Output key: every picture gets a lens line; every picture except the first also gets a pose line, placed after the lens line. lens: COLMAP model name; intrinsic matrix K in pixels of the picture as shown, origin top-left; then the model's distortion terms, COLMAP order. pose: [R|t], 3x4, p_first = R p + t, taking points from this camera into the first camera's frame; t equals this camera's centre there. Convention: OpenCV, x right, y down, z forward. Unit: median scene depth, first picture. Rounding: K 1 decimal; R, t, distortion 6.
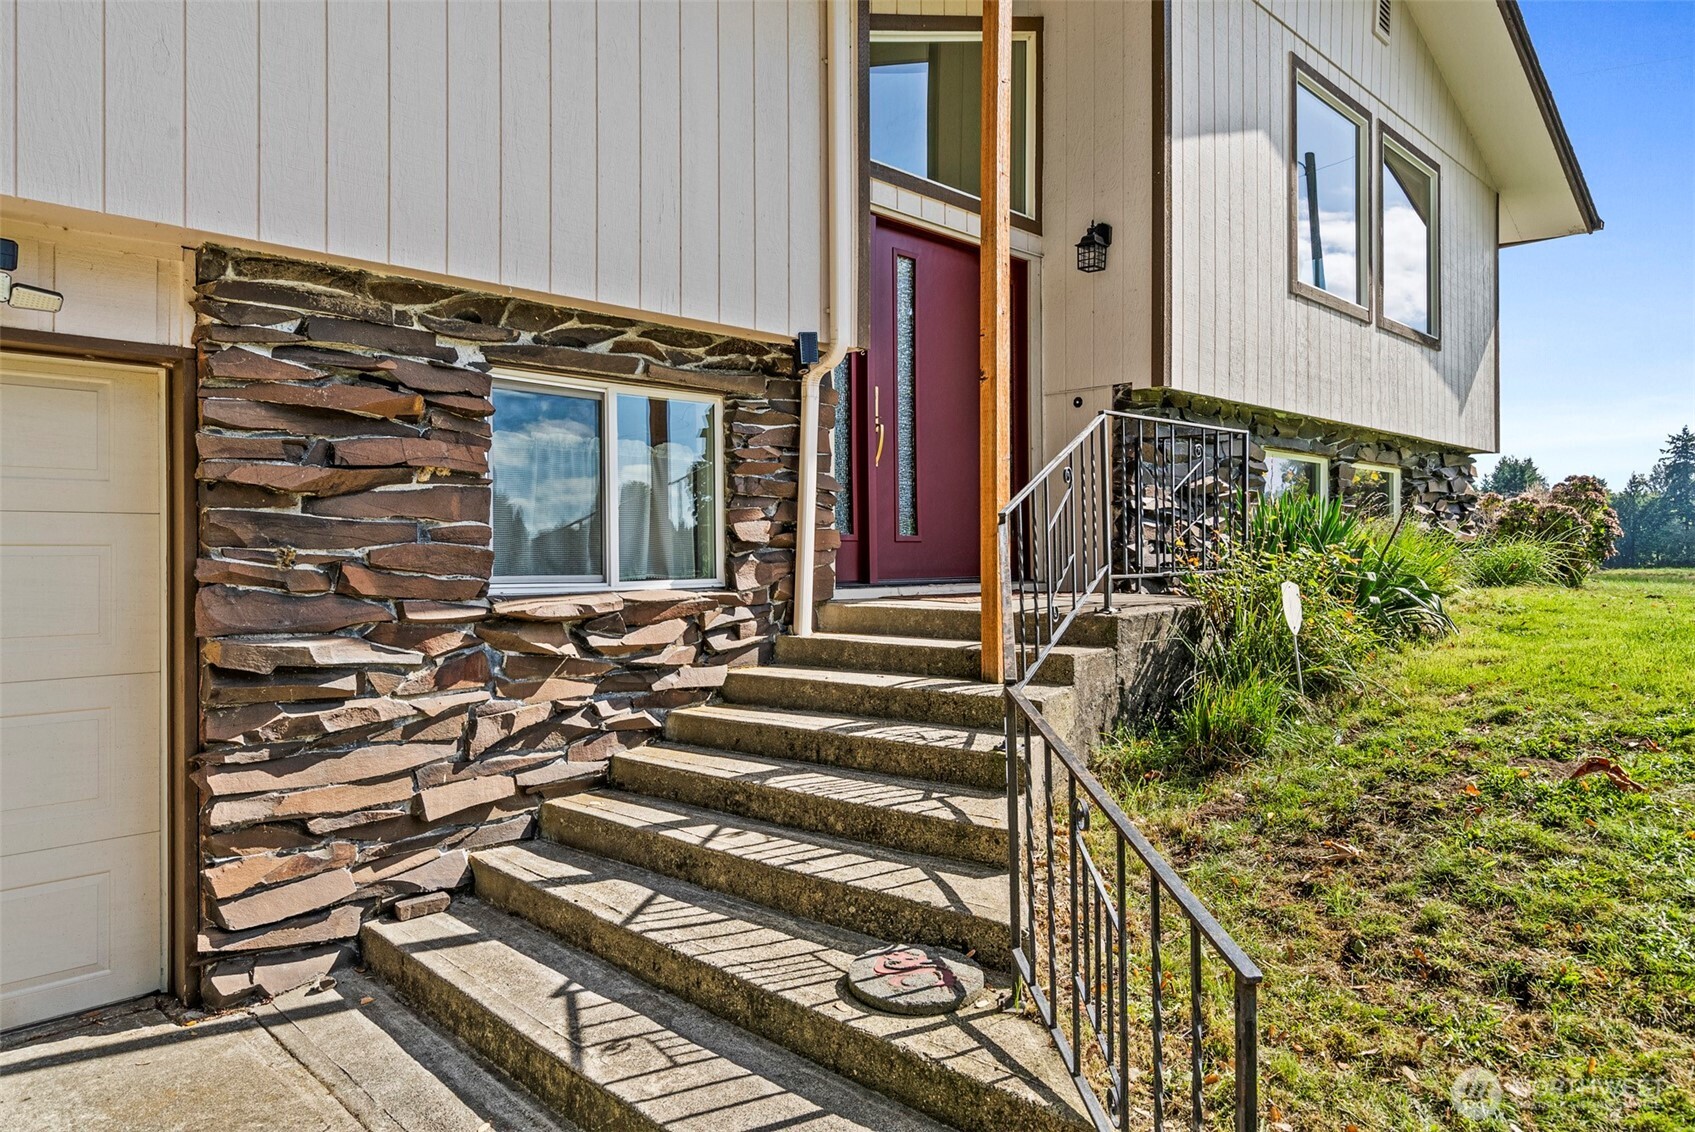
lens RADIAL K [[1057.5, 0, 848.2], [0, 1057.5, 556.2], [0, 0, 1]] dist [-0.009556, -0.000679]
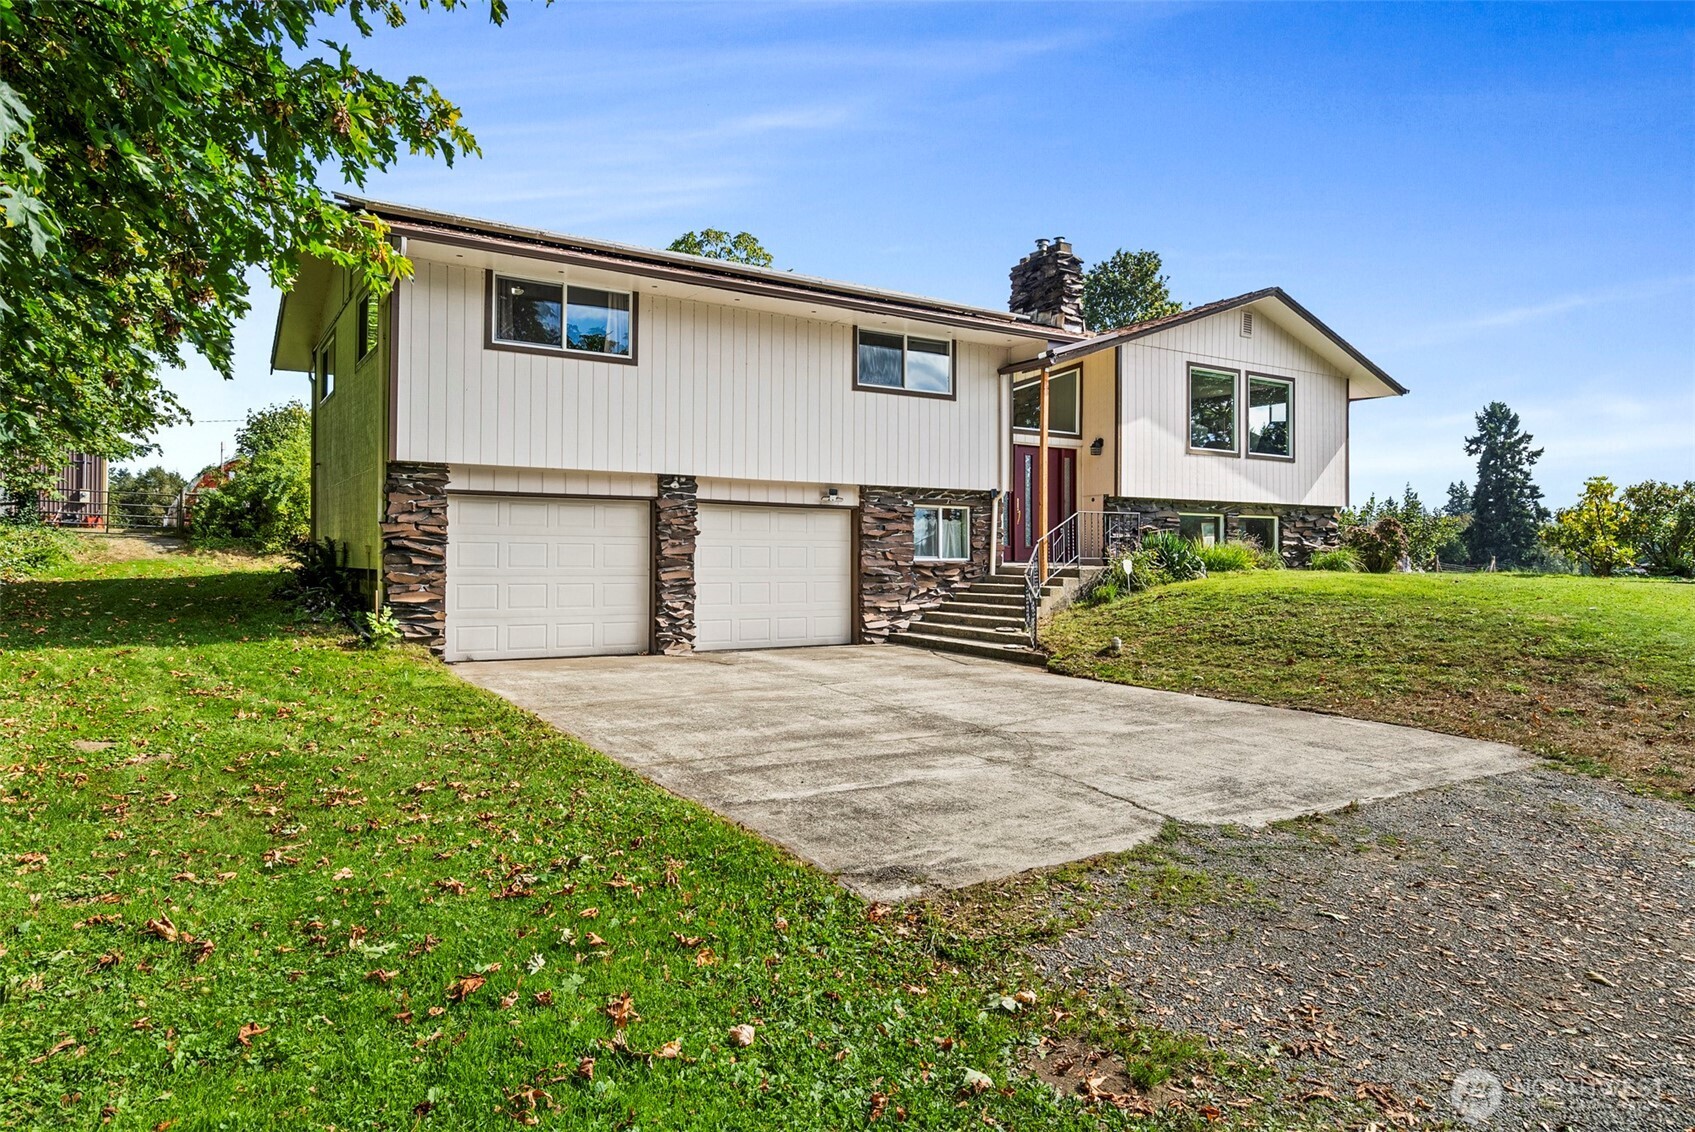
lens RADIAL K [[1014.0, 0, 846.4], [0, 1014.0, 559.2], [0, 0, 1]] dist [-0.002910, -0.000070]
pose [[0.976035, 0.006169, -0.217525, 0.236184], [-0.007769, 0.999949, -0.006504, 0.053256], [0.217474, 0.008038, 0.976033, -2.599946]]
